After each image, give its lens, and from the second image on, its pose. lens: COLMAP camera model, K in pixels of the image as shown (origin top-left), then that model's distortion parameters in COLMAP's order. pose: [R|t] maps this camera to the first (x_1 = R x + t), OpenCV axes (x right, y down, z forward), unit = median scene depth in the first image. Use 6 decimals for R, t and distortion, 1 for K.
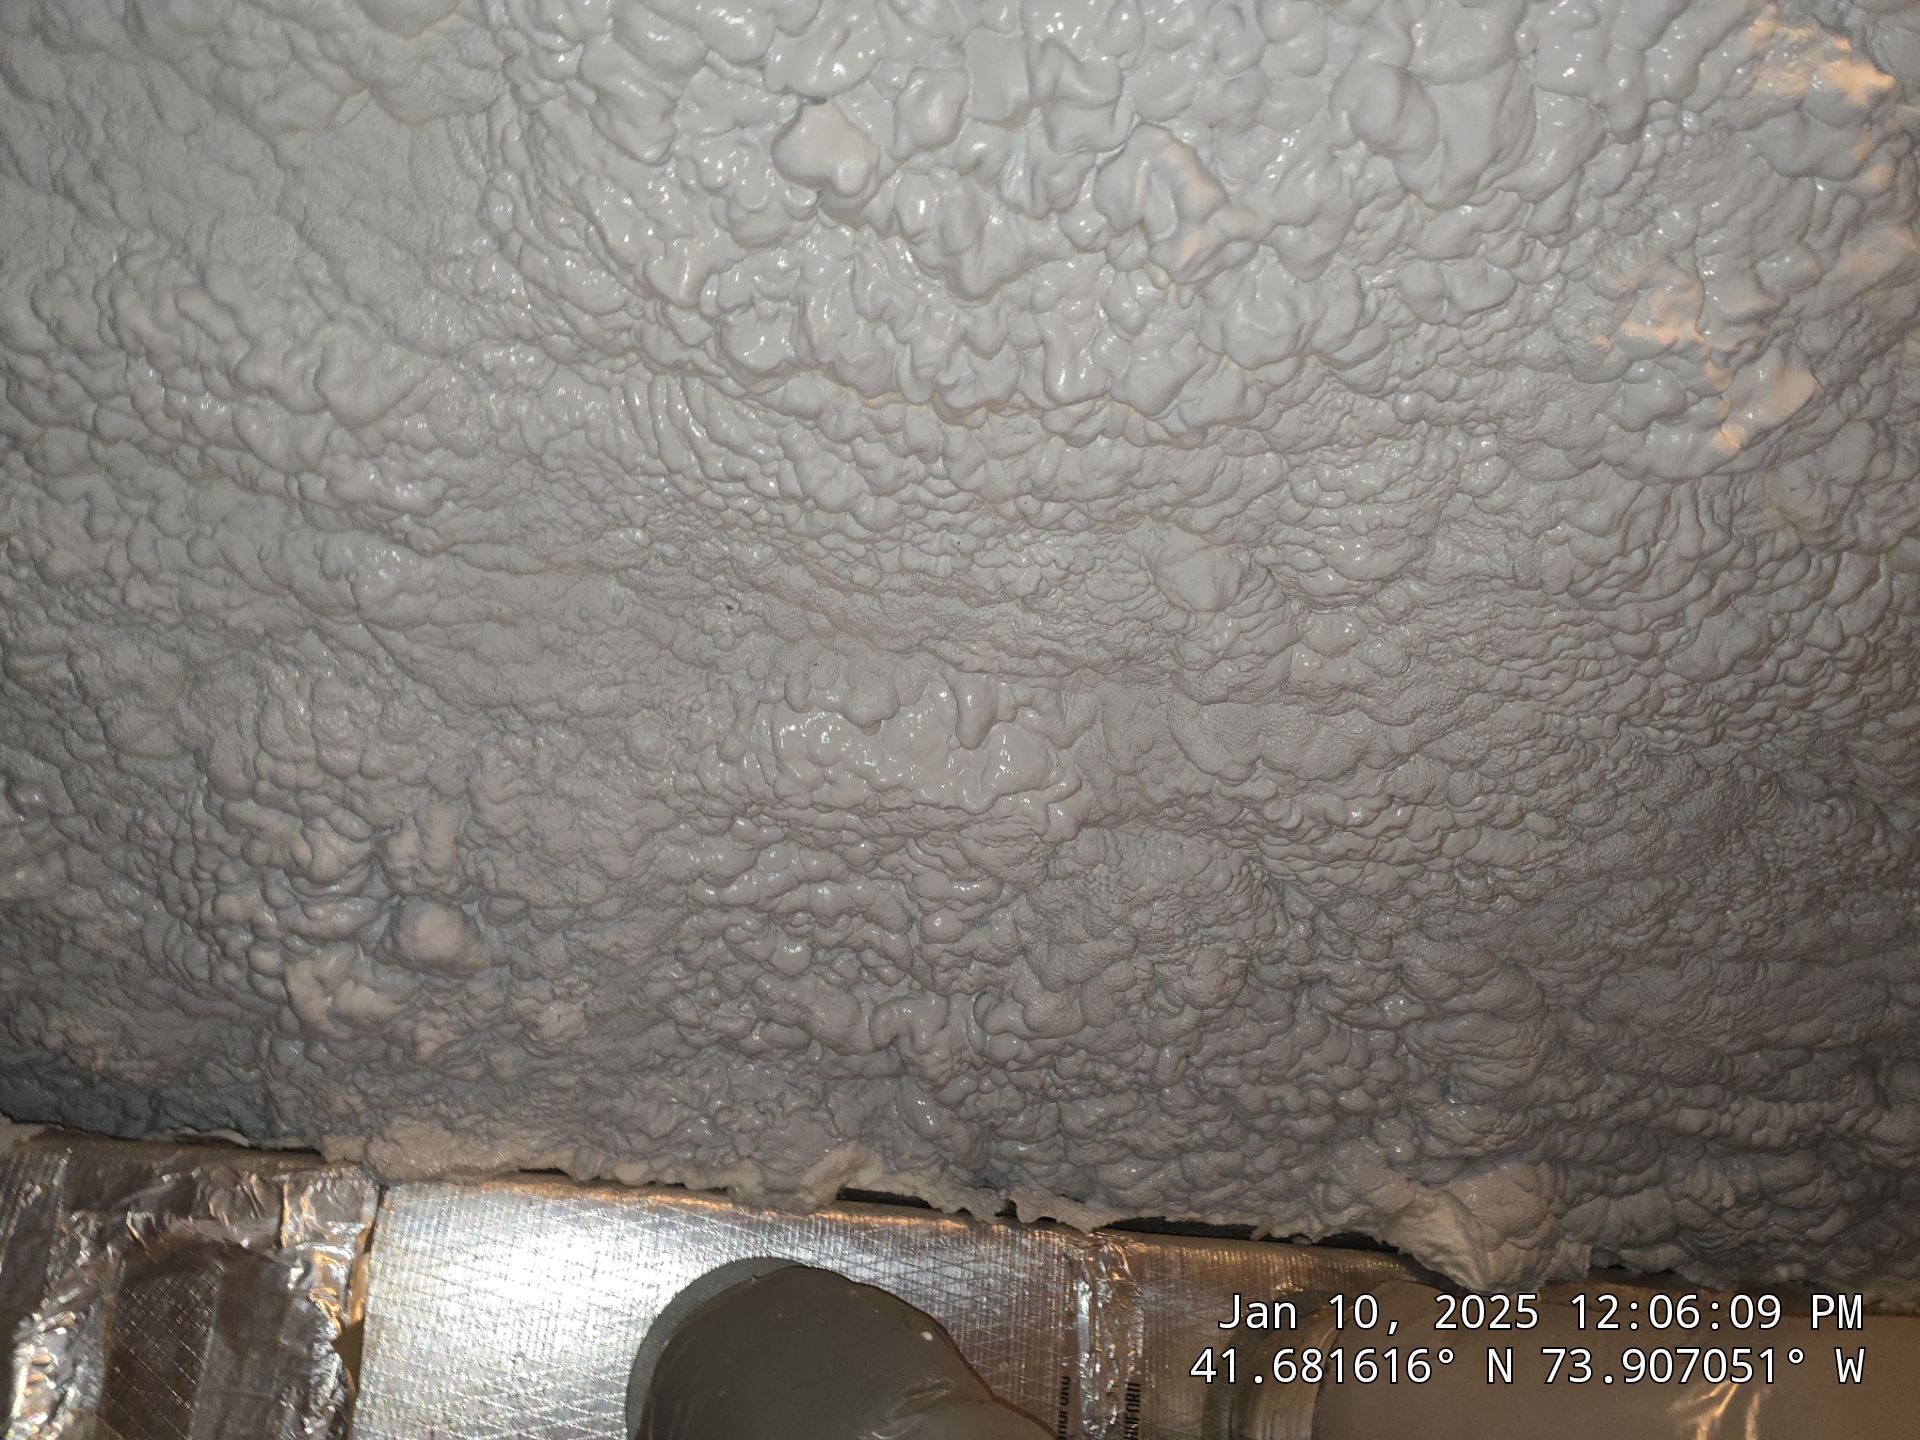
lens RADIAL K [[1309.2, 0, 964.0], [0, 1309.2, 727.3], [0, 0, 1]] dist [0.097288, -0.088818]
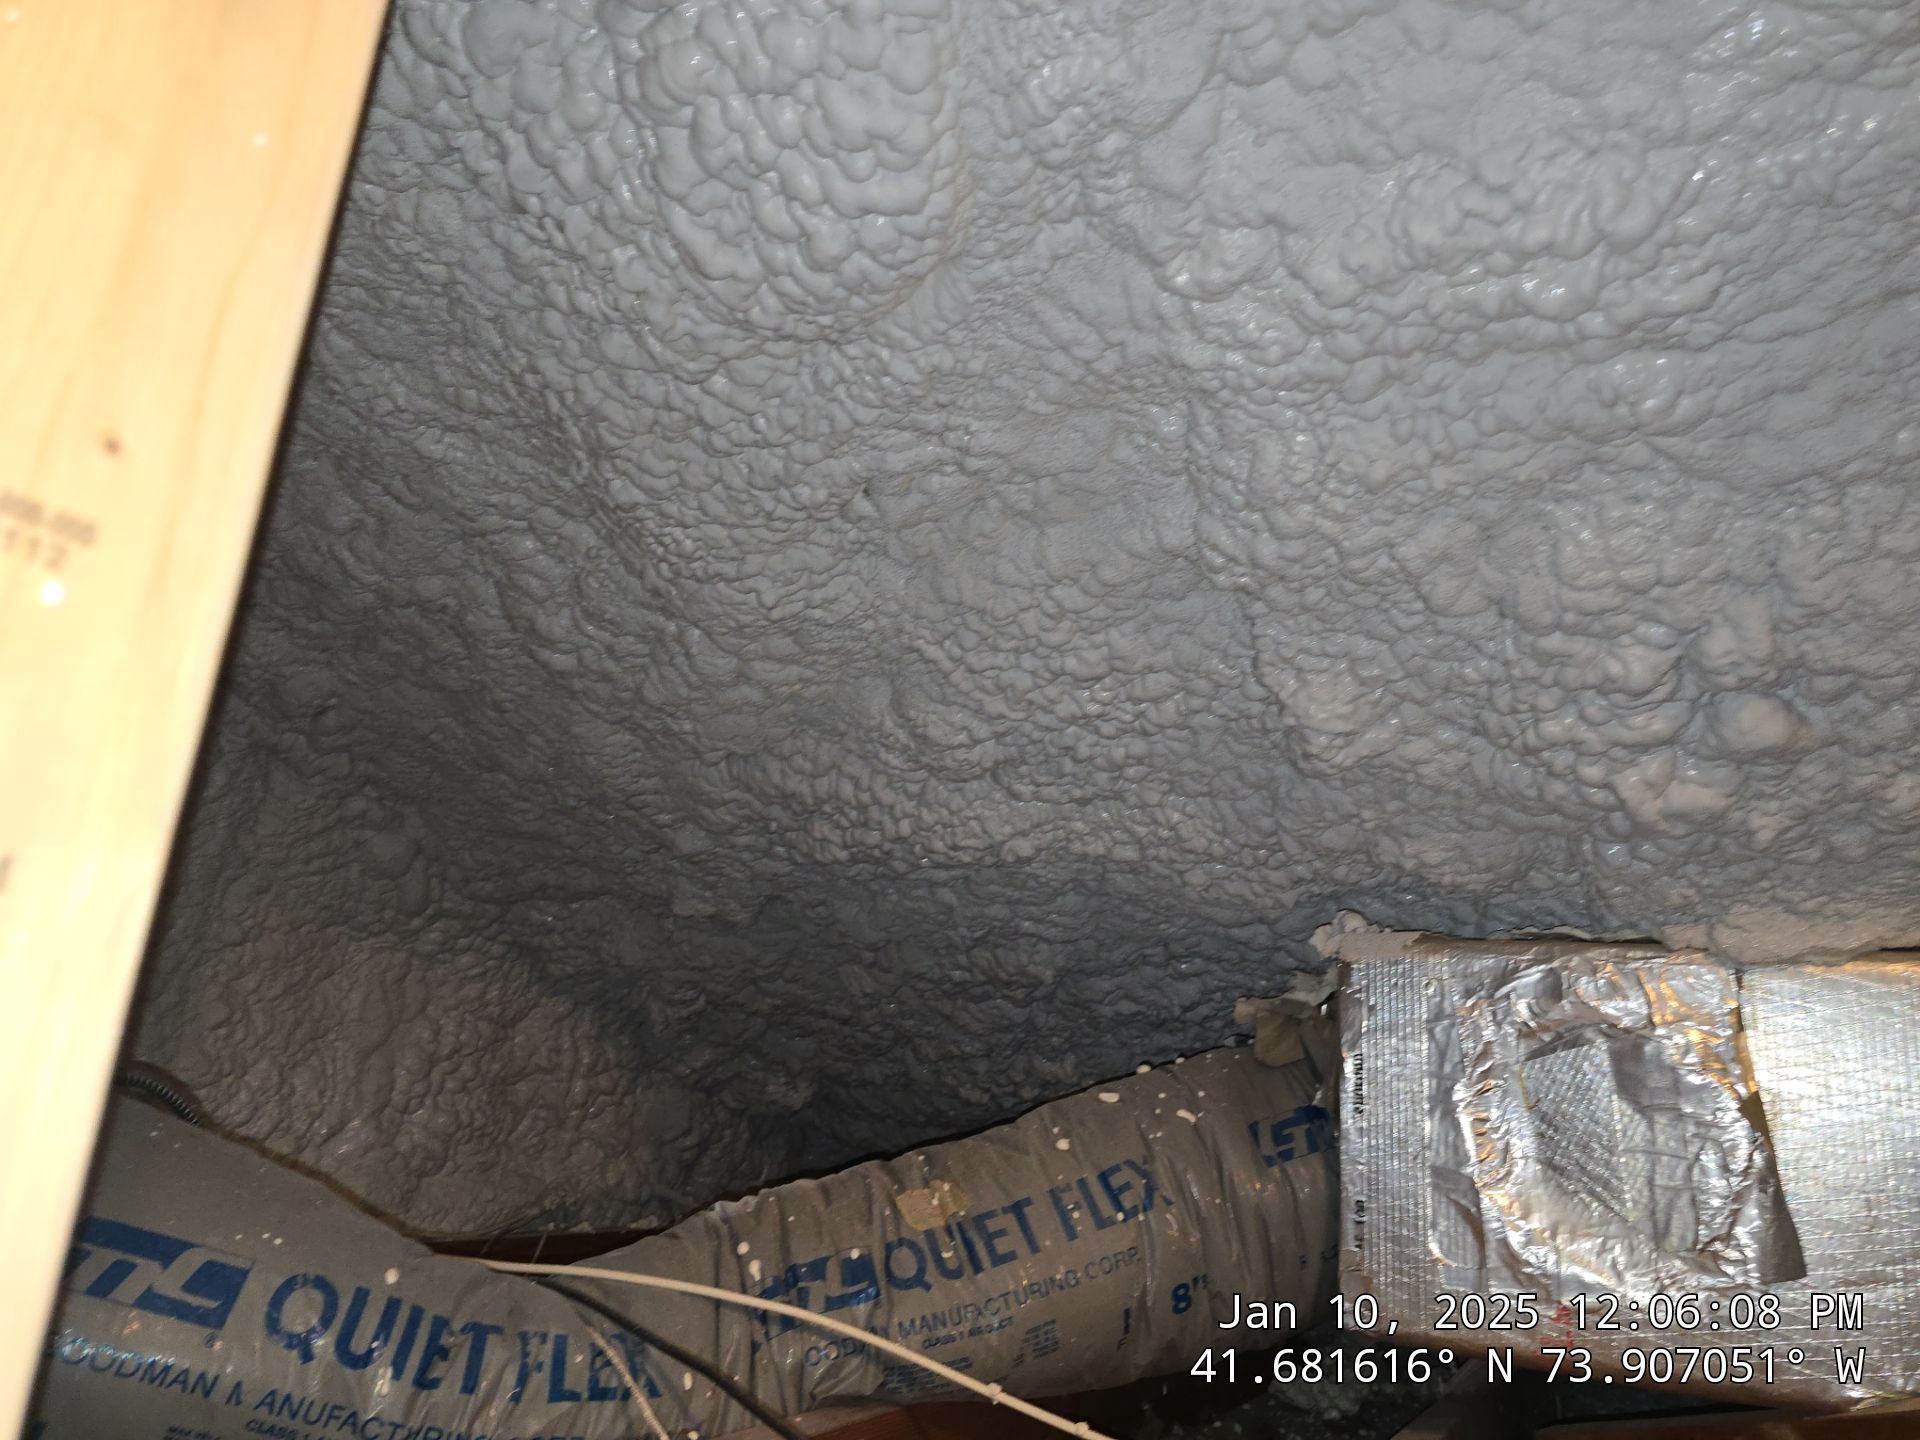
lens RADIAL K [[1309.2, 0, 964.0], [0, 1309.2, 727.3], [0, 0, 1]] dist [0.097288, -0.088818]
pose [[0.721094, -0.177803, -0.669634, -0.157066], [0.269191, 0.962475, 0.034318, -0.035594], [0.638404, -0.205006, 0.741898, -0.118702]]
